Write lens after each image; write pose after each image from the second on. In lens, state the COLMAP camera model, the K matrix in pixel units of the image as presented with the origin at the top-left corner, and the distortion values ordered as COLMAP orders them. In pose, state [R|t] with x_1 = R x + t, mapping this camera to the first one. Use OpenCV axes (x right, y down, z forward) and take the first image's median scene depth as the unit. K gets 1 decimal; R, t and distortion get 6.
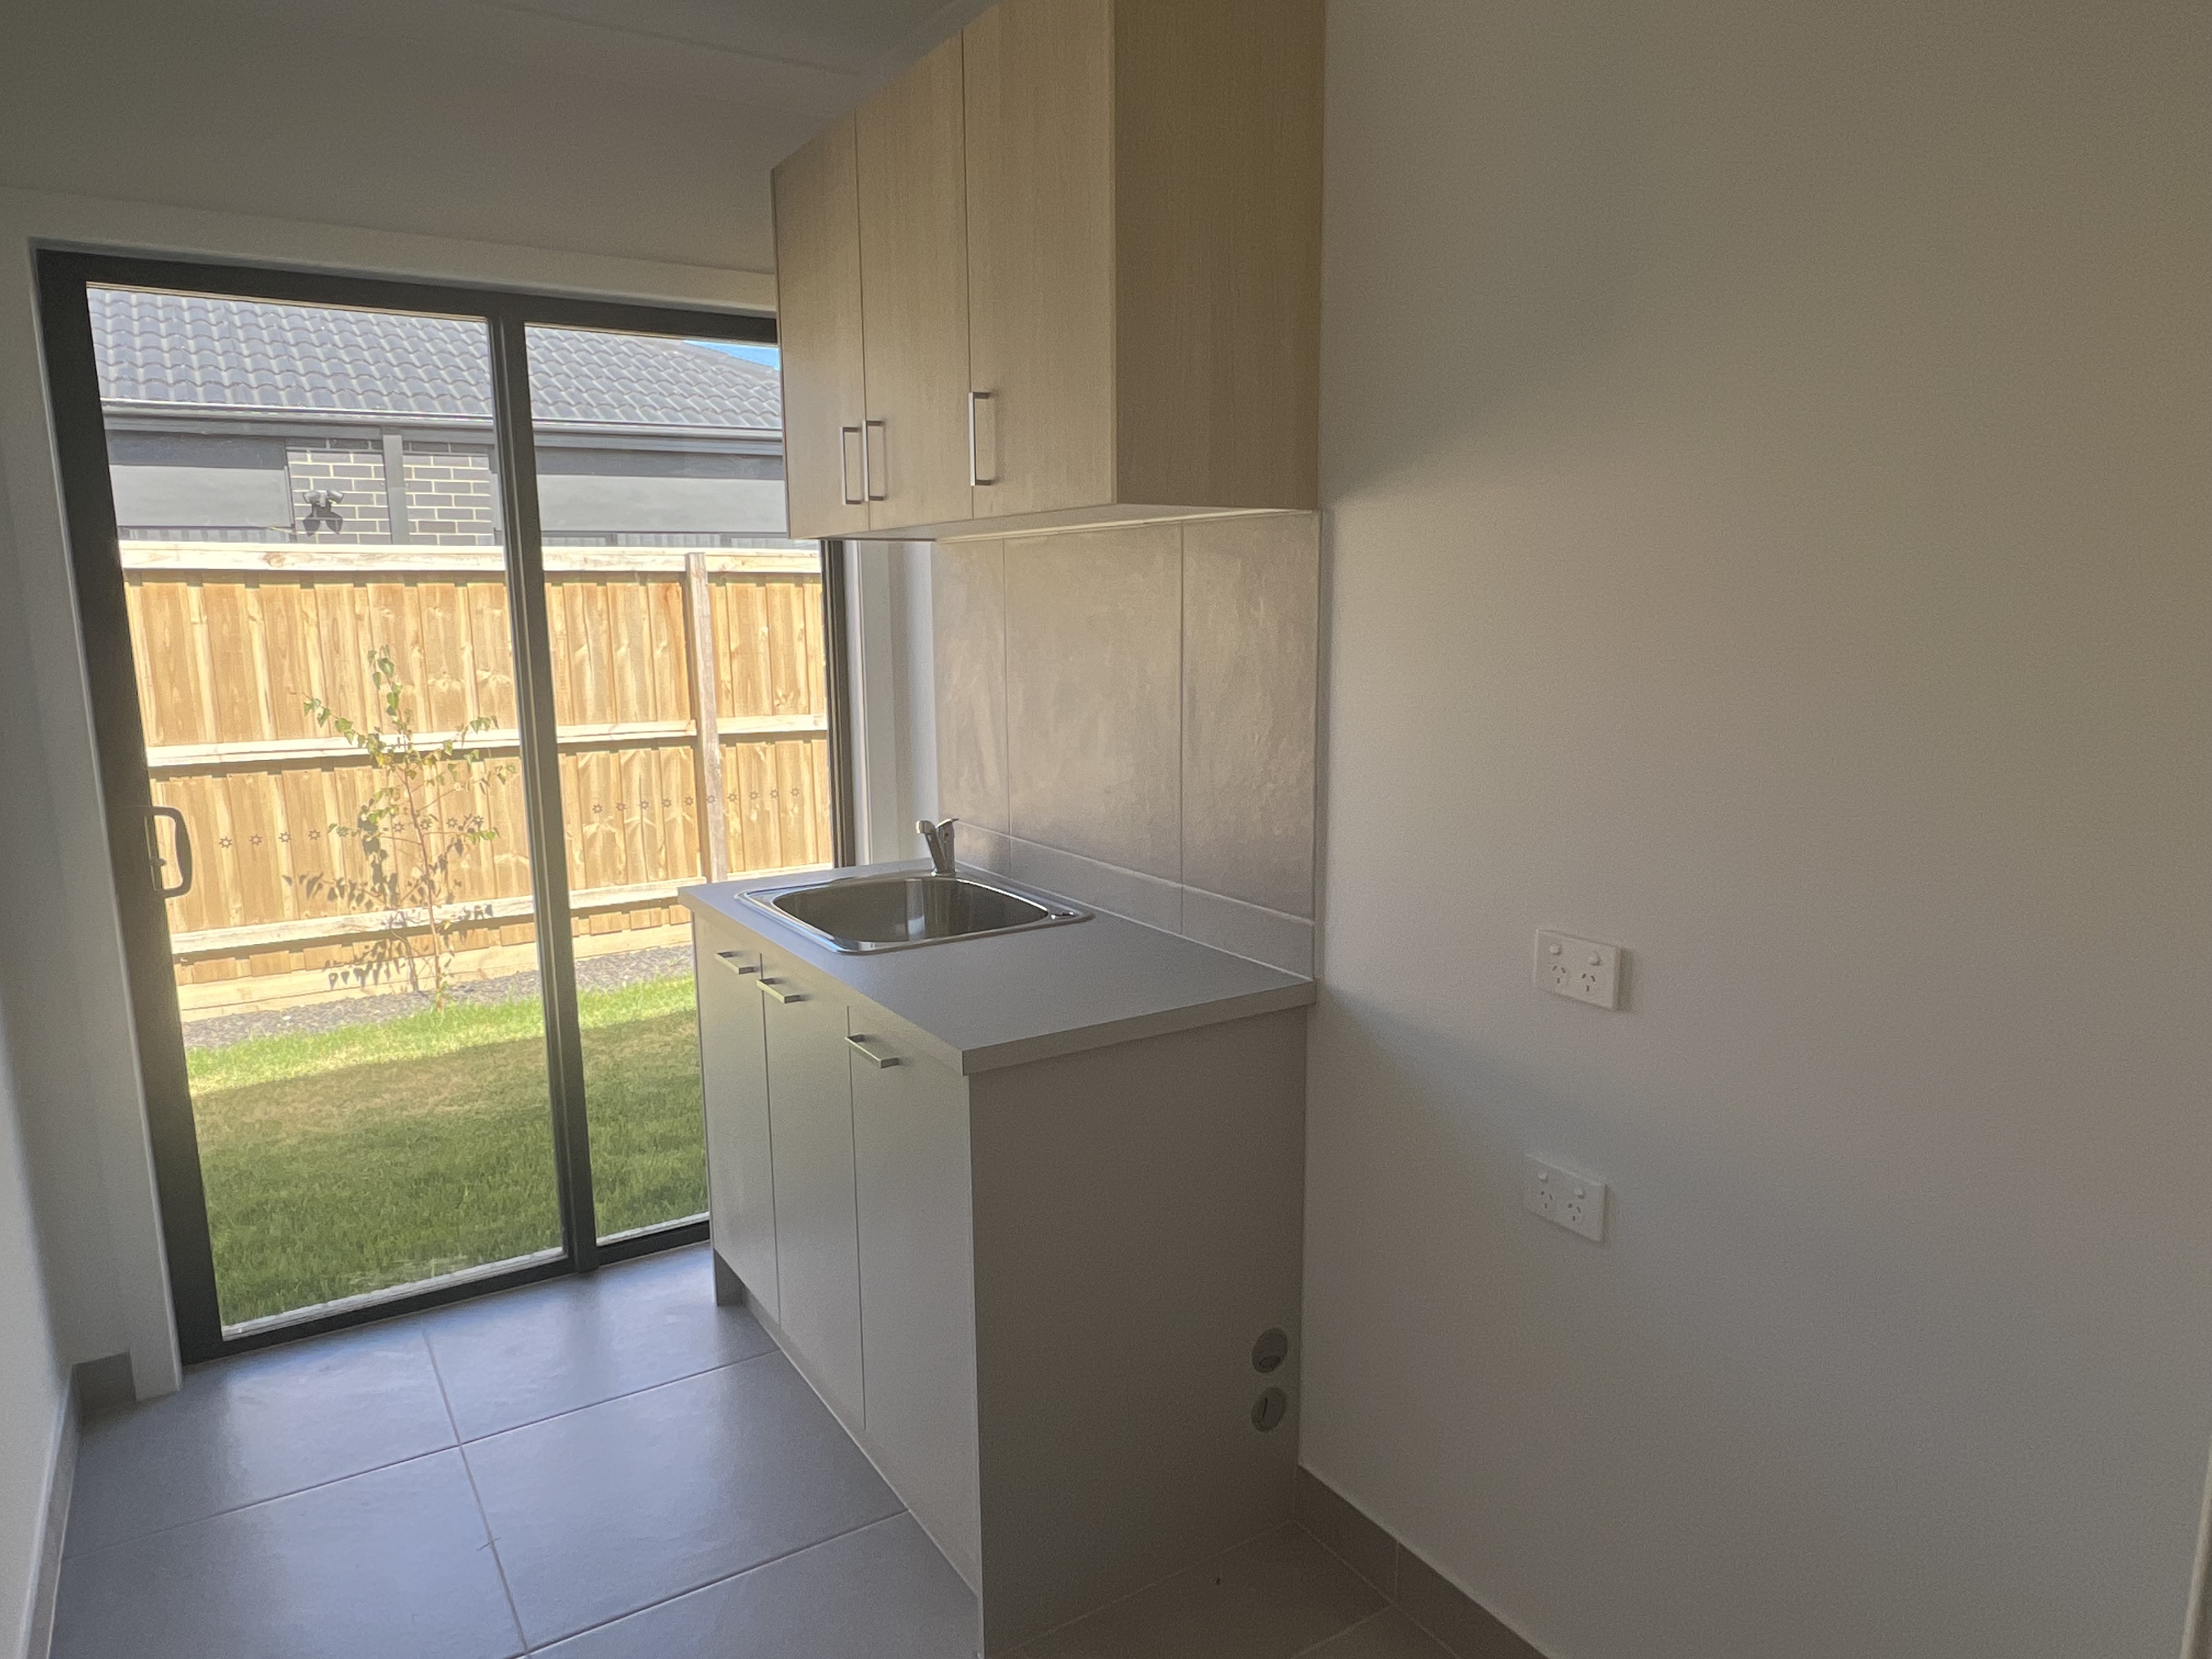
lens RADIAL K [[1407.2, 0, 1103.7], [0, 1407.2, 830.7], [0, 0, 1]] dist [0.000040, 0.001128]
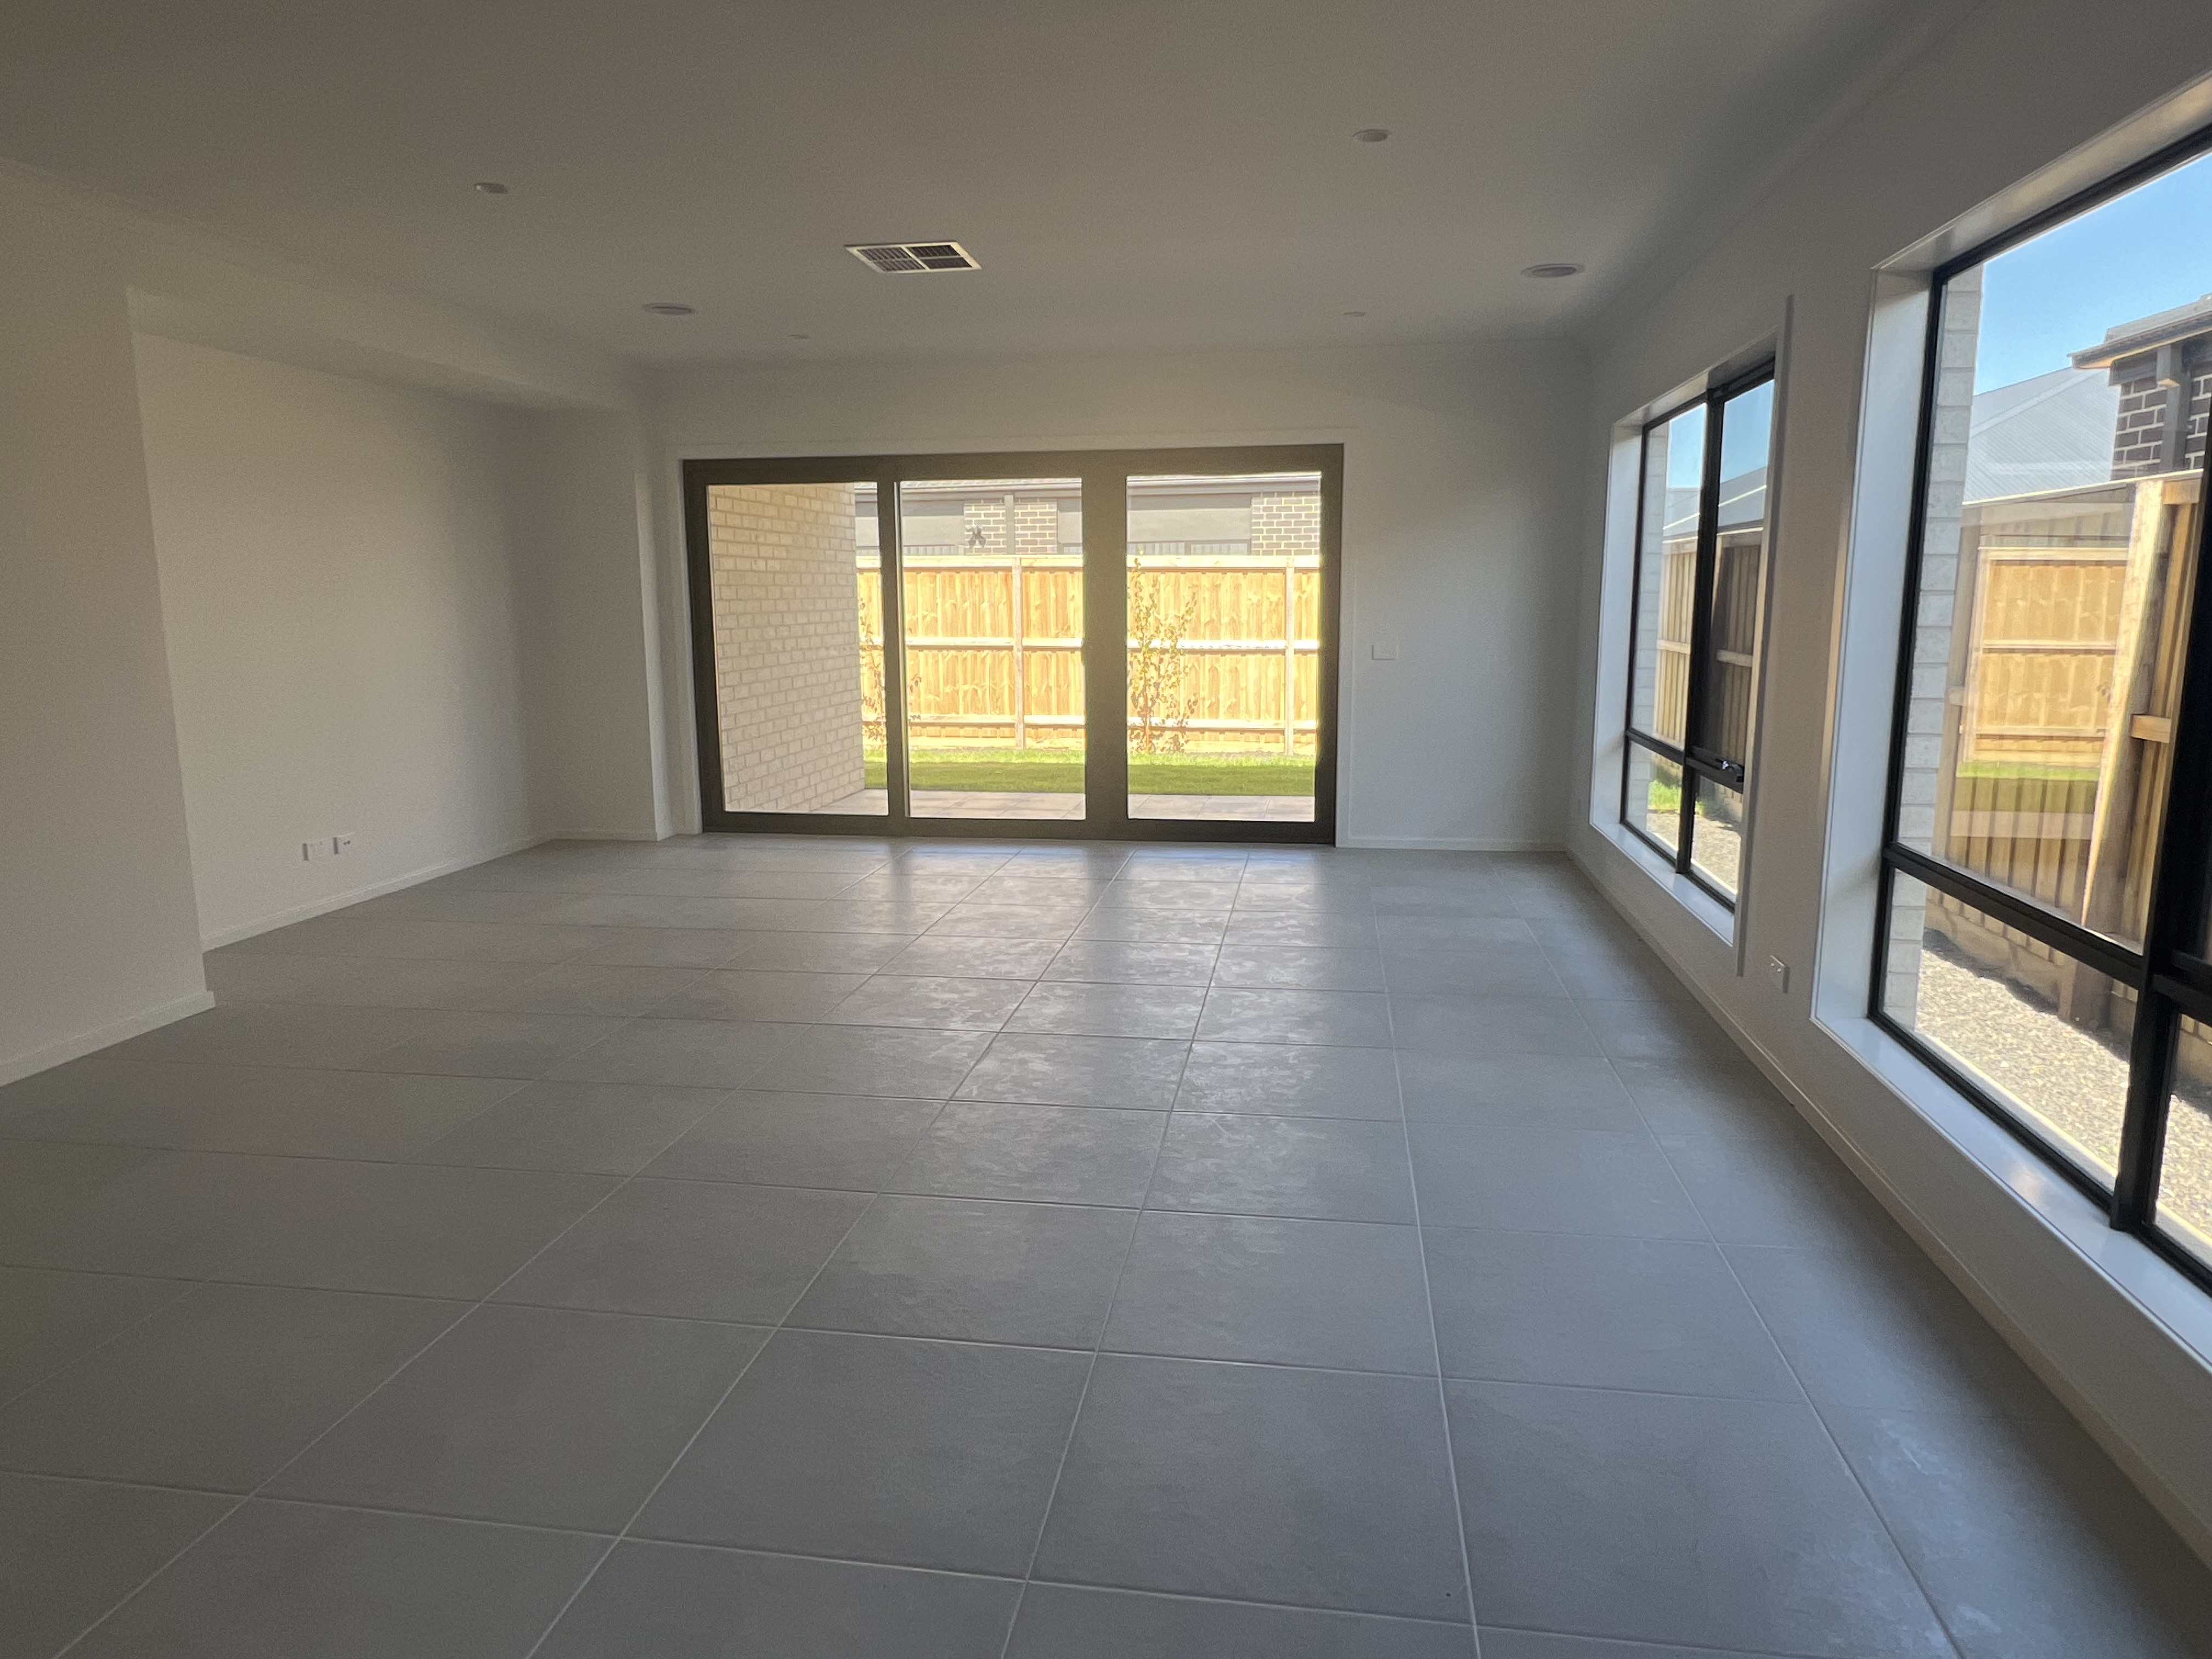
lens RADIAL K [[1407.2, 0, 1104.3], [0, 1407.2, 833.3], [0, 0, 1]] dist [0.000040, 0.001128]
pose [[0.767169, 0.114591, -0.631126, 0.958005], [-0.110491, 0.992814, 0.045953, 0.080593], [0.631857, 0.034480, 0.774318, -0.425853]]
